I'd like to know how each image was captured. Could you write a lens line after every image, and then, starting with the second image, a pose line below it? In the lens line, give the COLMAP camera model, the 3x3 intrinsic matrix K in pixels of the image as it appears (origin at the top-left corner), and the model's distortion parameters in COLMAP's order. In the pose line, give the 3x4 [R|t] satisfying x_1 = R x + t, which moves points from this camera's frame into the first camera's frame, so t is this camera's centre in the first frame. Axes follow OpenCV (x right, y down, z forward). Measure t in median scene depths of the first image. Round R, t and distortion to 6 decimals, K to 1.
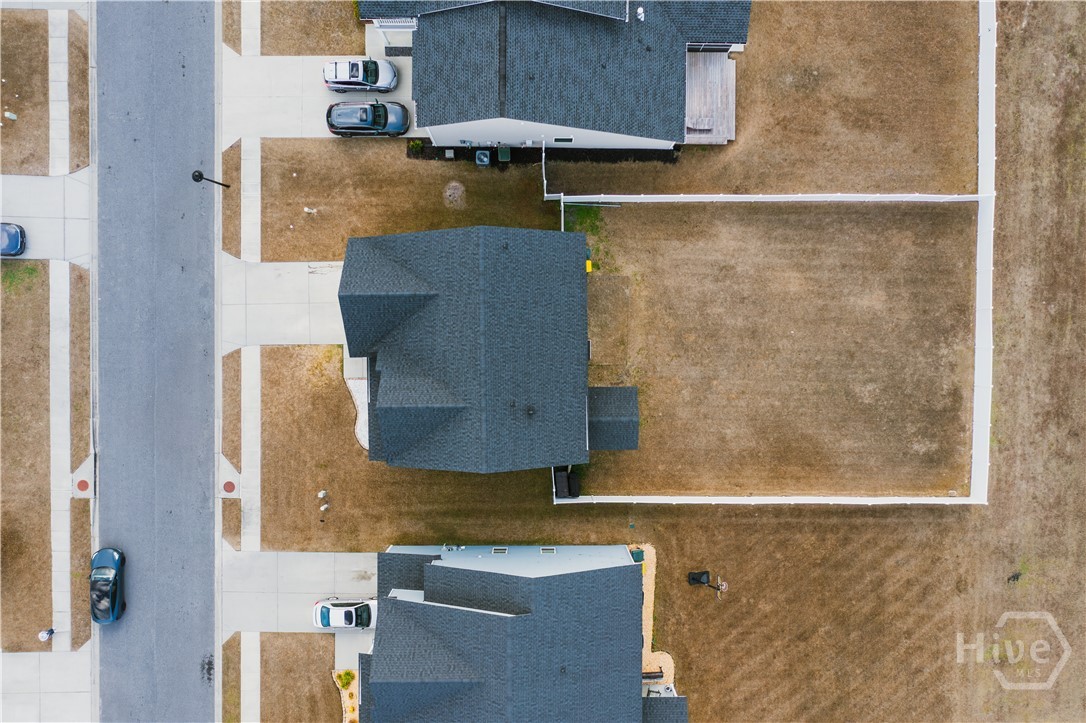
lens RADIAL K [[865.5, 0, 543.0], [0, 865.5, 361.5], [0, 0, 1]] dist [-0.001788, 0.000909]
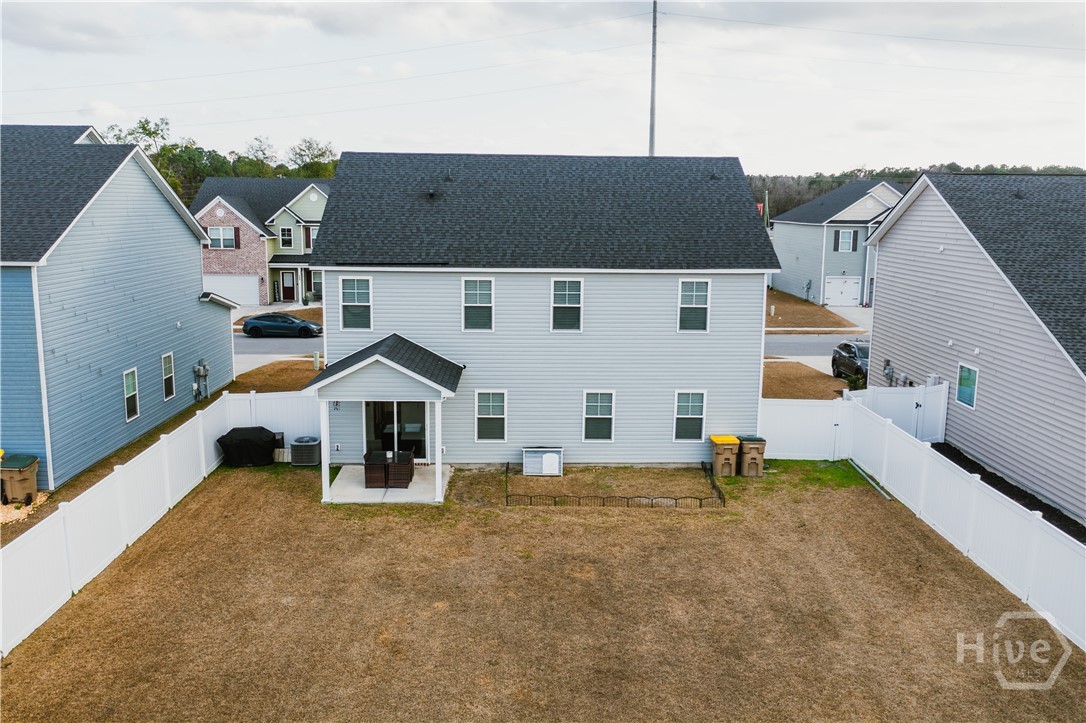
lens RADIAL K [[924.7, 0, 543.0], [0, 924.7, 361.5], [0, 0, 1]] dist [-0.002610, 0.002949]
pose [[0.021545, 0.160840, -0.986745, 0.510528], [-0.999363, -0.024609, -0.025832, -0.000942], [-0.028438, 0.986674, 0.160208, 0.867065]]
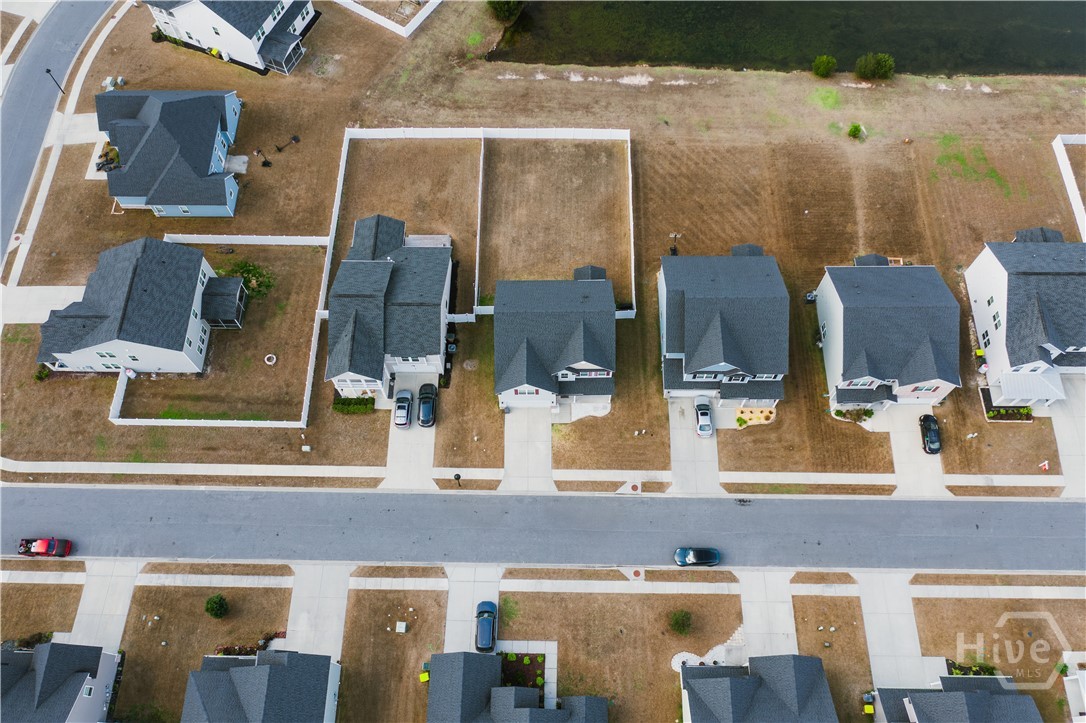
lens RADIAL K [[865.5, 0, 543.0], [0, 865.5, 361.5], [0, 0, 1]] dist [-0.001788, 0.000909]
pose [[0.009472, -0.911711, 0.410724, -0.843125], [0.999529, -0.003352, -0.030492, 0.017198], [0.029177, 0.410819, 0.911250, -0.669462]]
